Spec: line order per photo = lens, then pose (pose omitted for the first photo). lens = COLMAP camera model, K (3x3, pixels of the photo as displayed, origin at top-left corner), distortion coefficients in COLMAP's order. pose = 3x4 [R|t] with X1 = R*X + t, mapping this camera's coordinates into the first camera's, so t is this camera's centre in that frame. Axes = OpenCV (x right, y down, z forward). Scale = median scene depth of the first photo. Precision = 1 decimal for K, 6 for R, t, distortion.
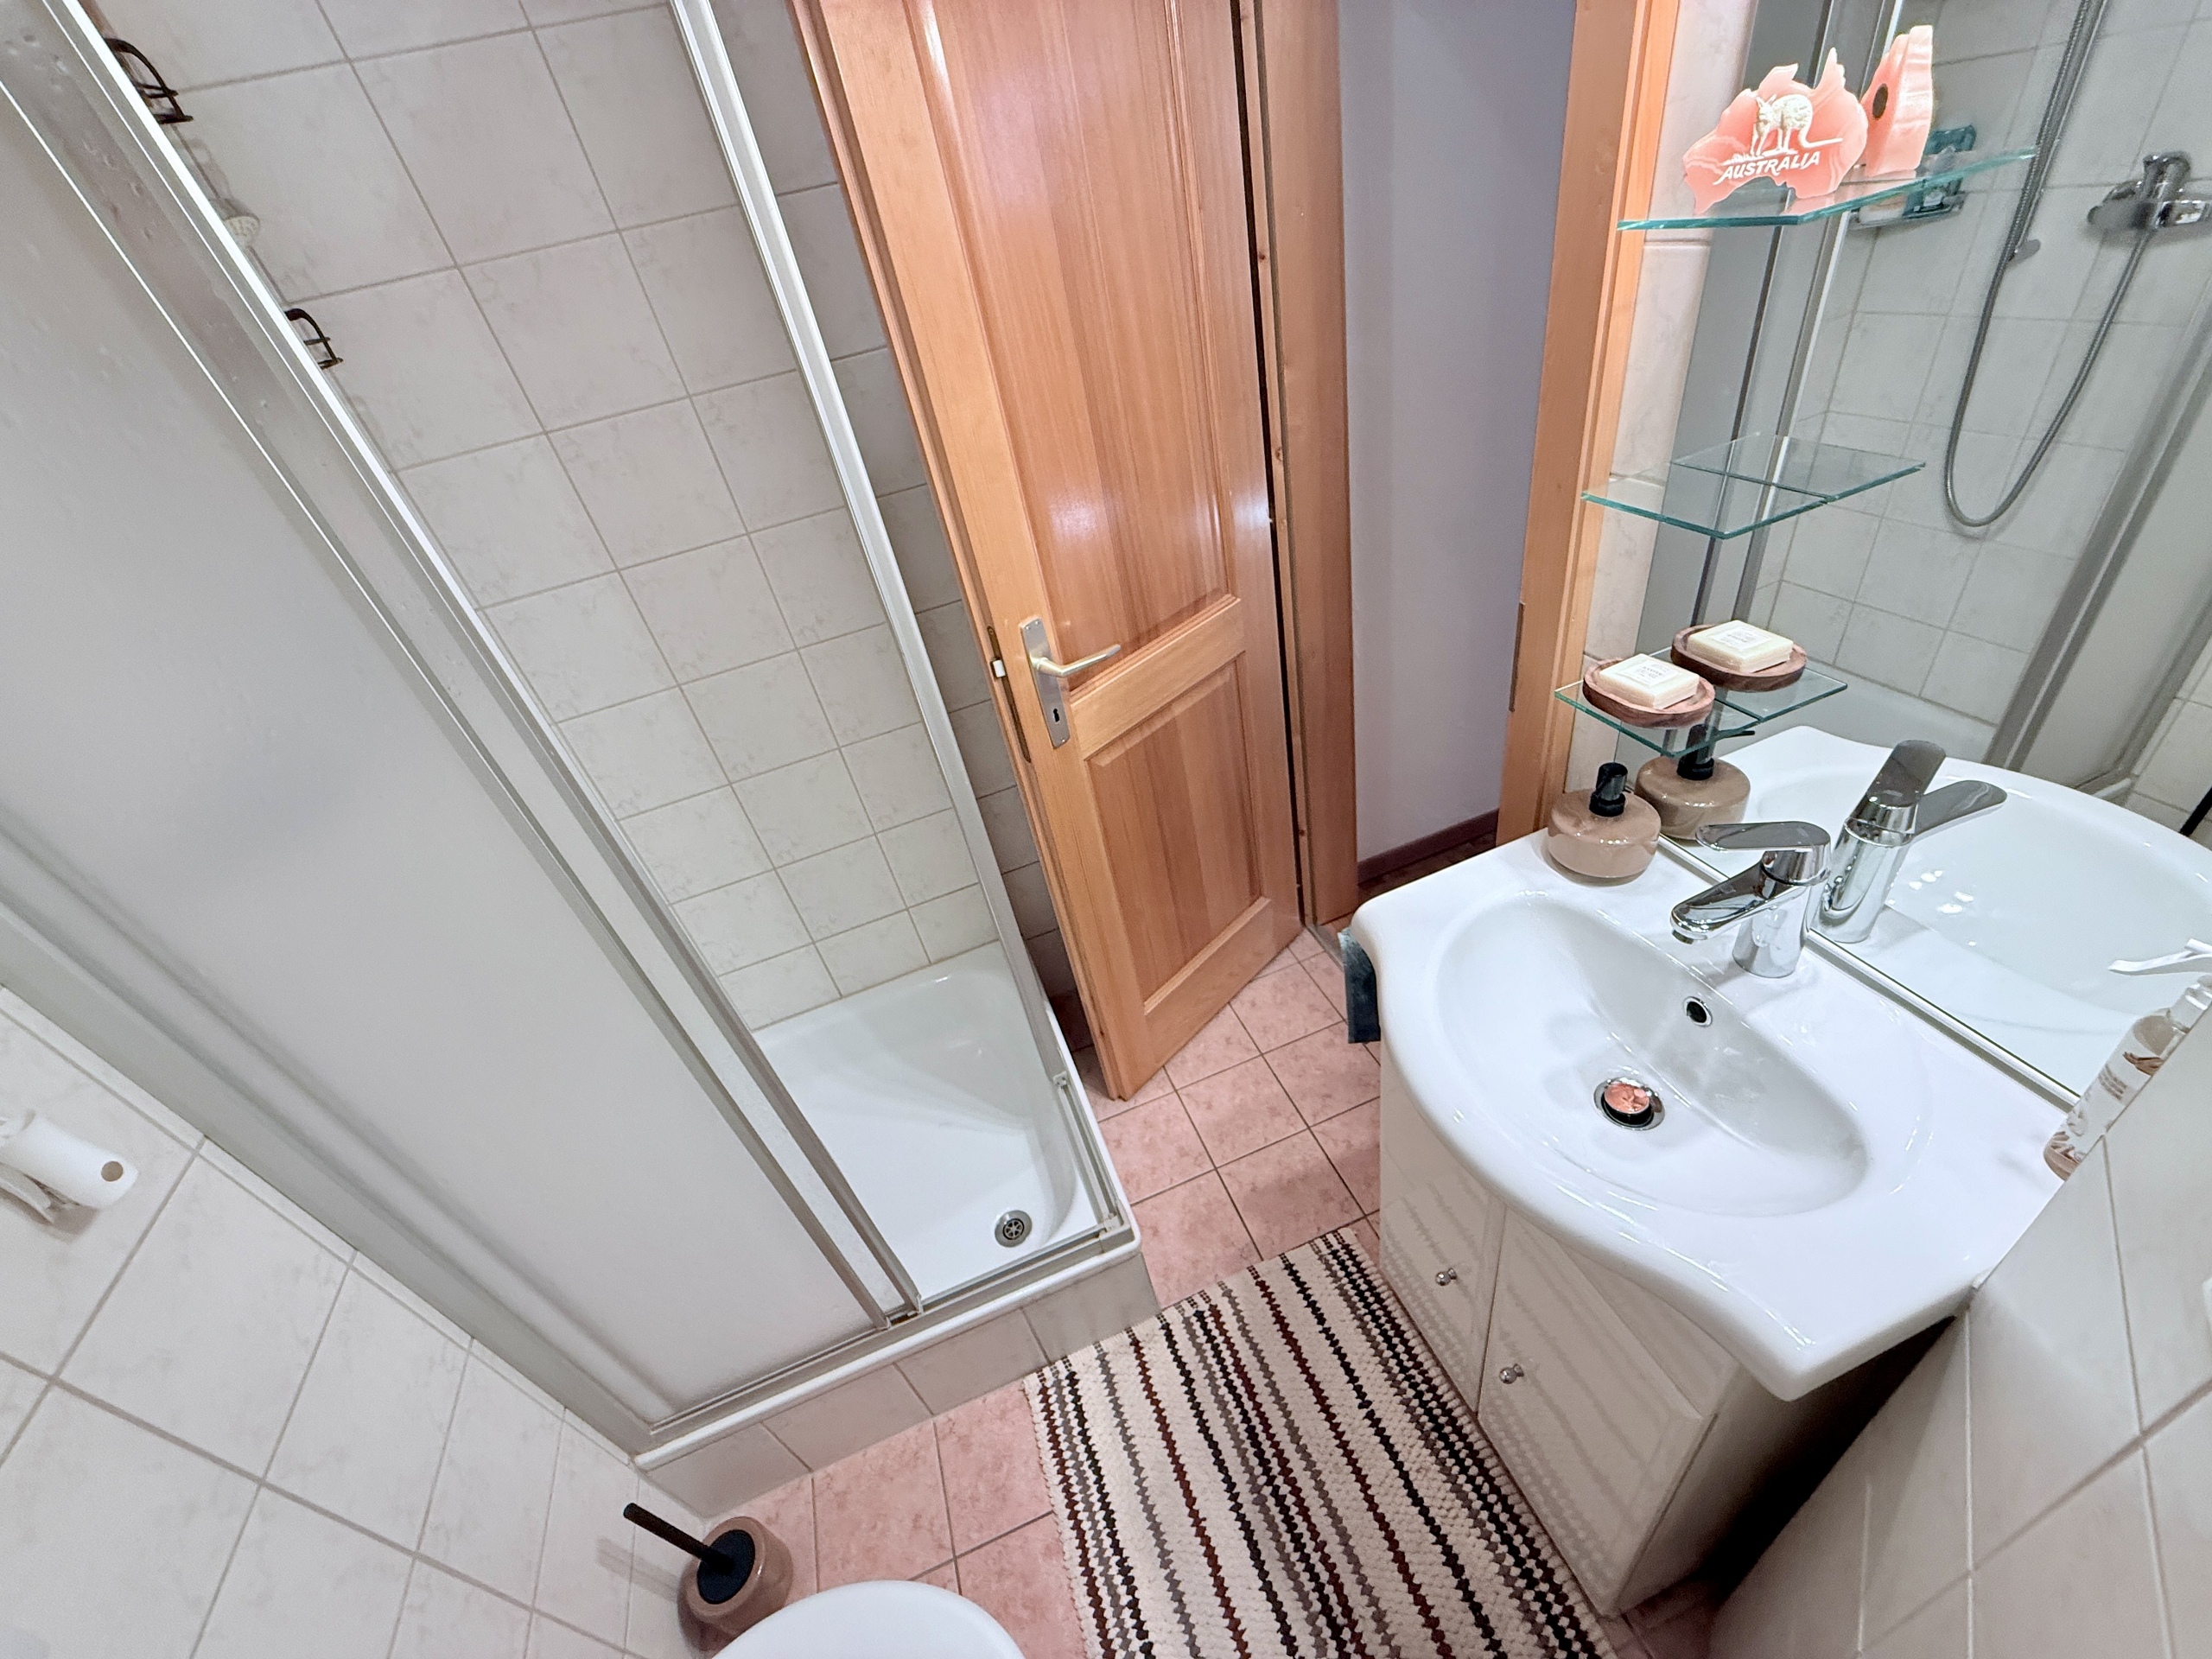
lens RADIAL K [[881.7, 0, 1103.9], [0, 881.7, 828.7], [0, 0, 1]] dist [0.000345, -0.000228]
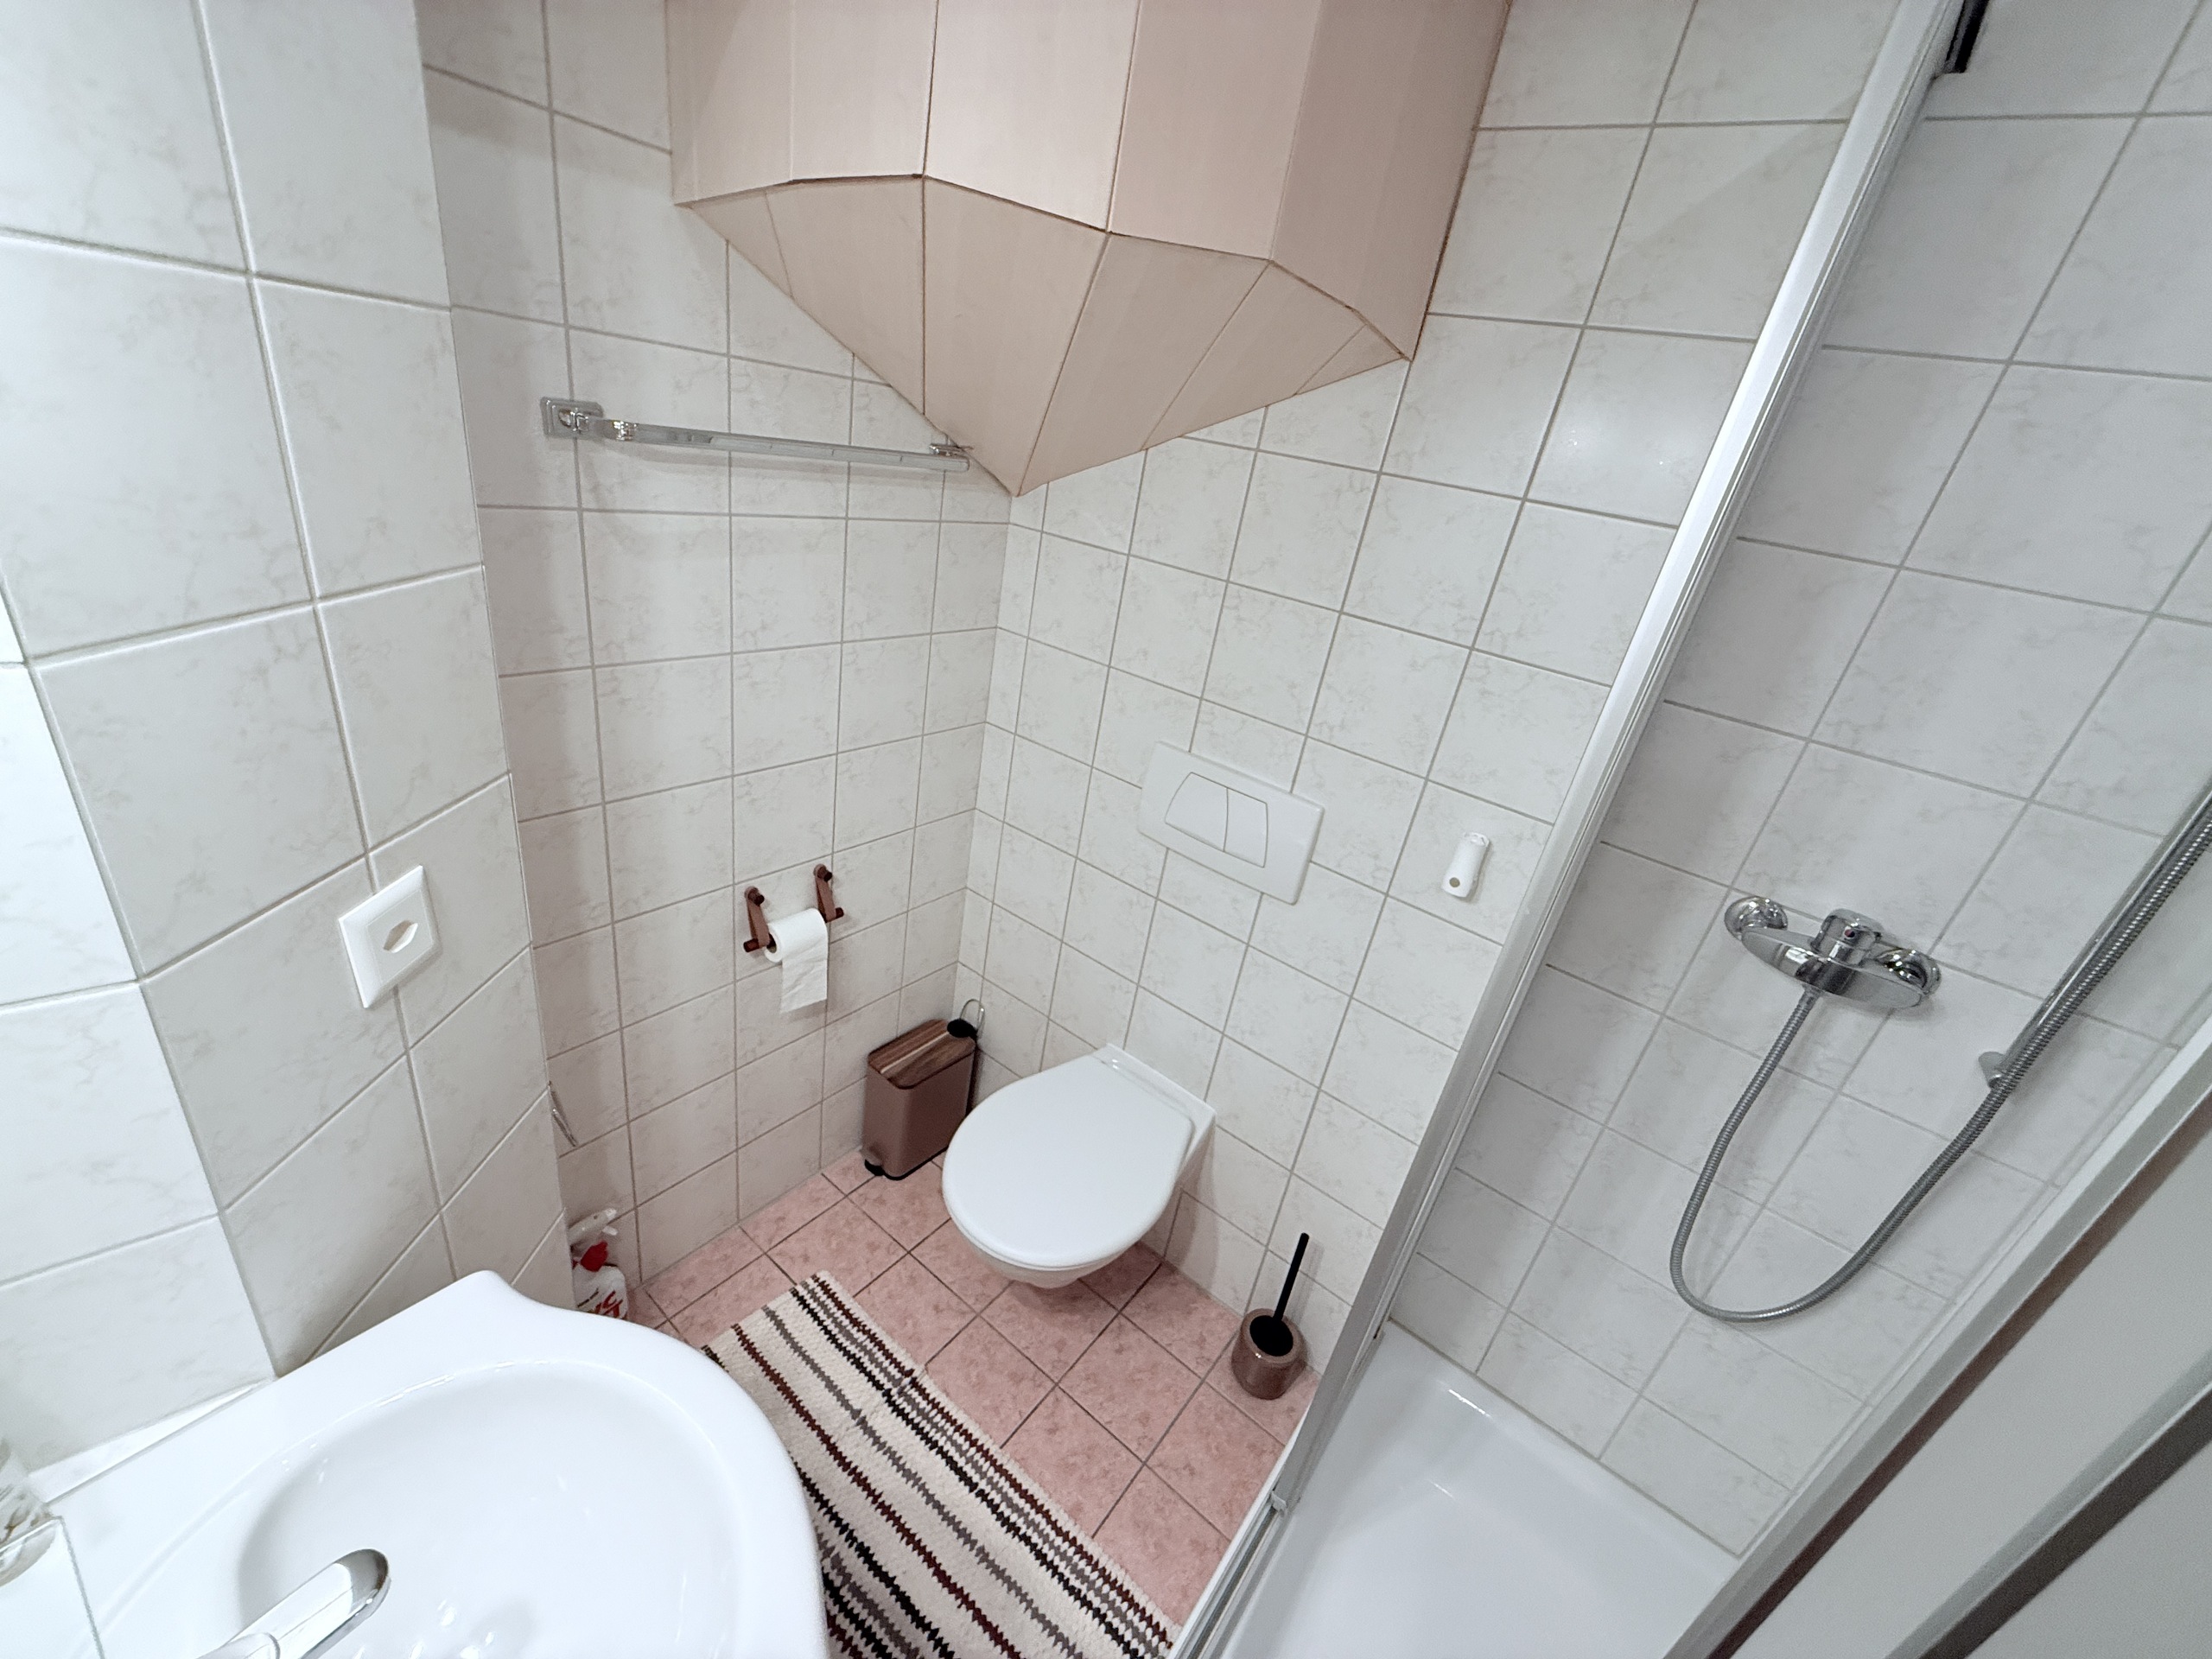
lens RADIAL K [[881.7, 0, 1099.5], [0, 881.7, 831.8], [0, 0, 1]] dist [0.000345, -0.000228]
pose [[-0.837637, 0.275880, -0.471438, 0.210721], [-0.328816, 0.434508, 0.838500, -0.529535], [0.436169, 0.857375, -0.273247, 0.565845]]
